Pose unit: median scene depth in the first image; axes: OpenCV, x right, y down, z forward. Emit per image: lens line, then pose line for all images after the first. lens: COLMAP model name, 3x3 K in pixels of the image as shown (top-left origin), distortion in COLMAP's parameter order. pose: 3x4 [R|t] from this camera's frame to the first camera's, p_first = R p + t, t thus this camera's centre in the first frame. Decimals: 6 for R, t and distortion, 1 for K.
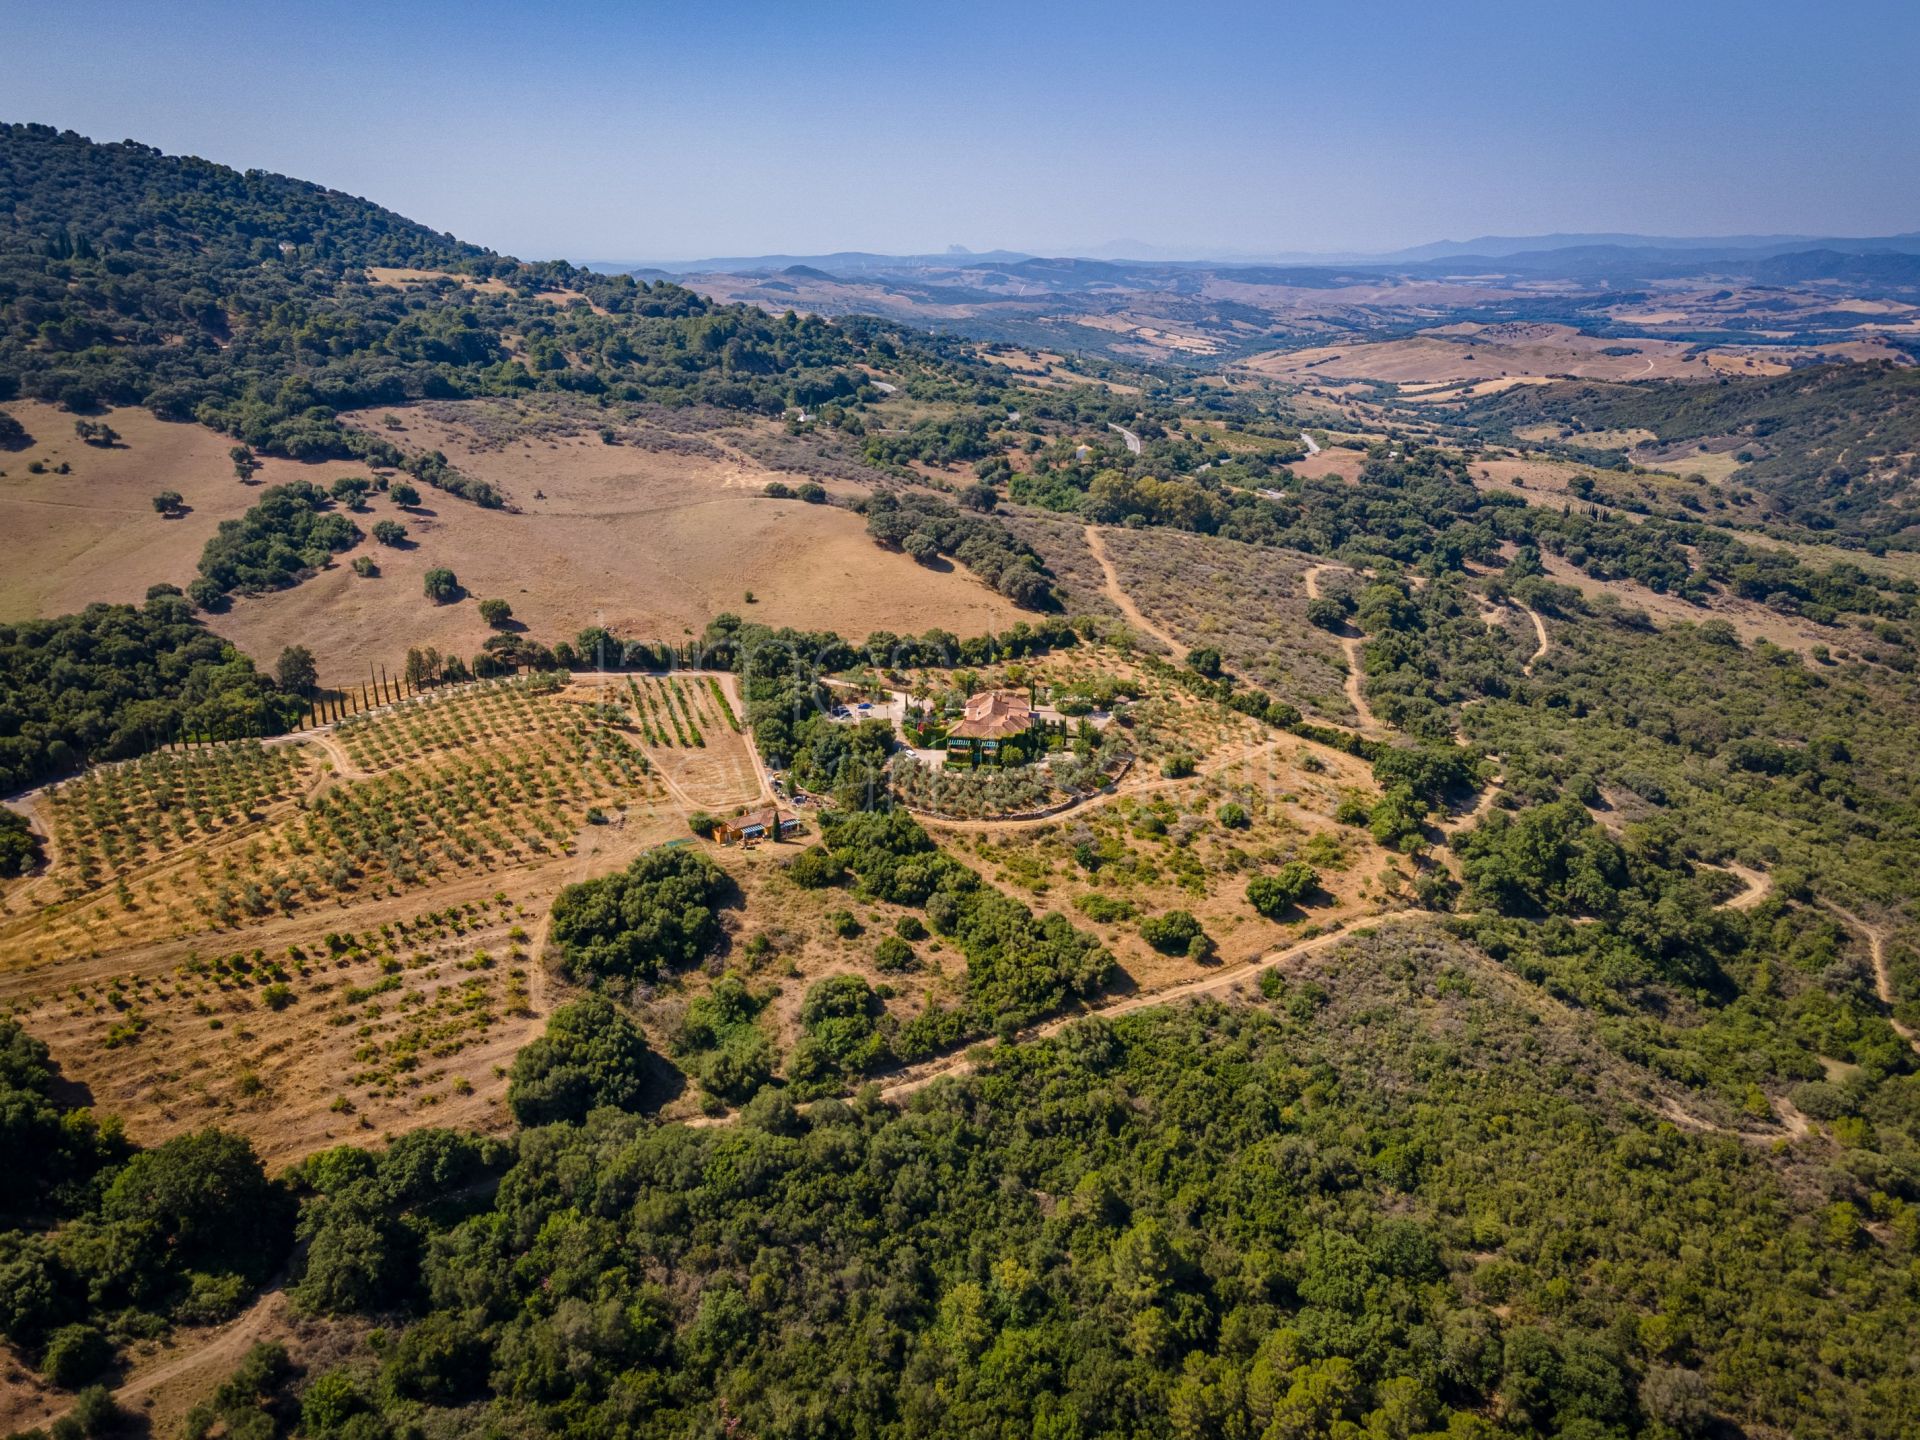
lens RADIAL K [[1399.4, 0, 960.1], [0, 1399.4, 721.3], [0, 0, 1]] dist [0.059426, 0.002626]
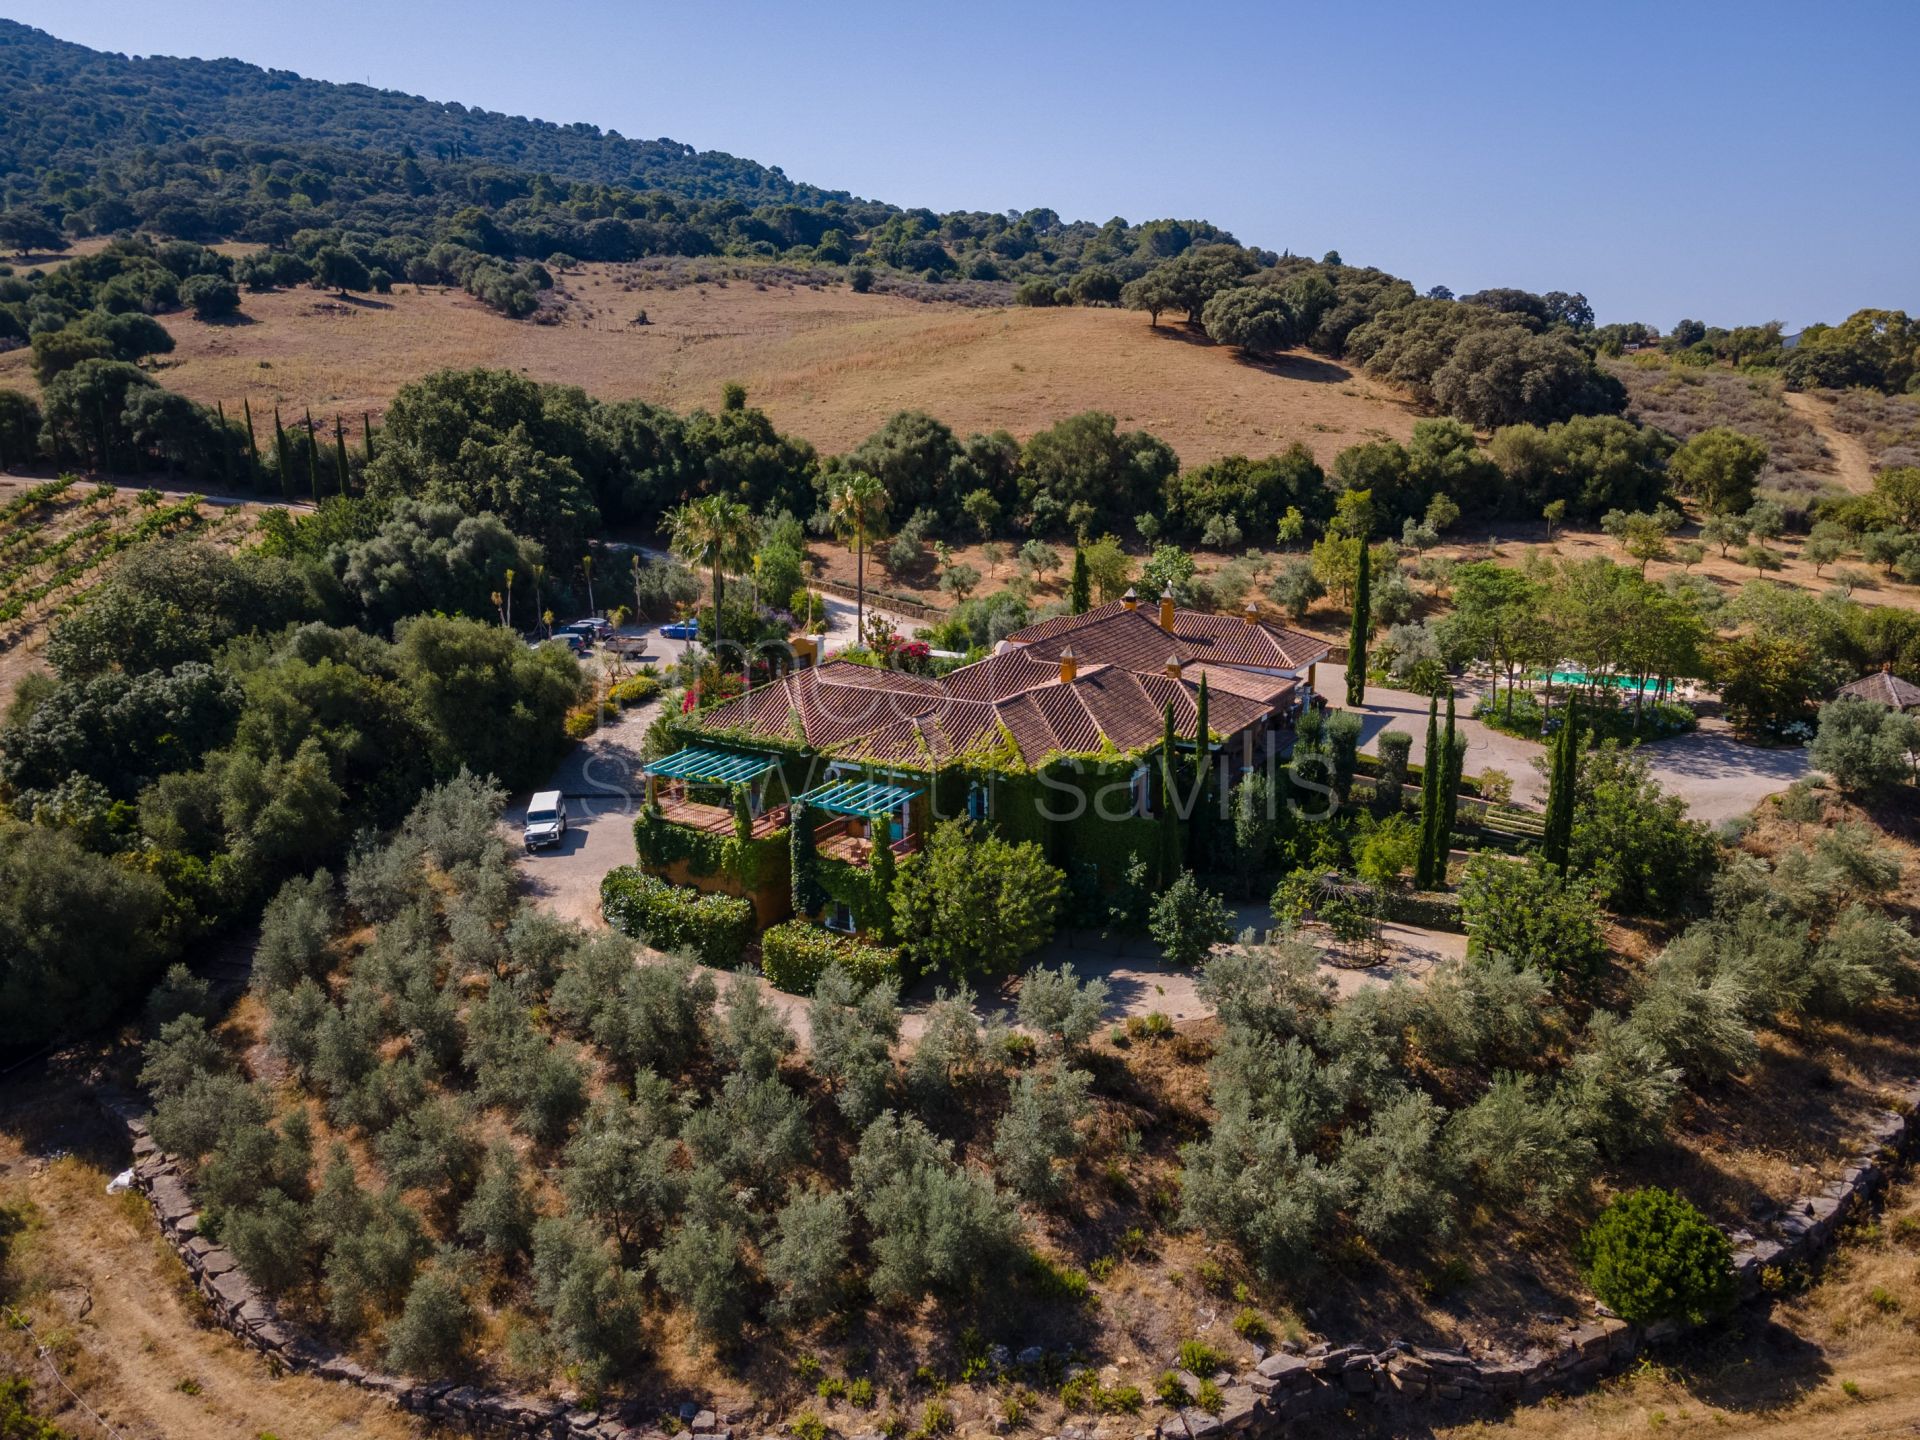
lens RADIAL K [[1399.4, 0, 967.2], [0, 1399.4, 713.3], [0, 0, 1]] dist [0.059426, 0.002626]
pose [[0.901771, 0.090909, -0.422545, 0.087716], [-0.129536, 0.989536, -0.063552, 0.013999], [0.412346, 0.112044, 0.904111, 0.789300]]
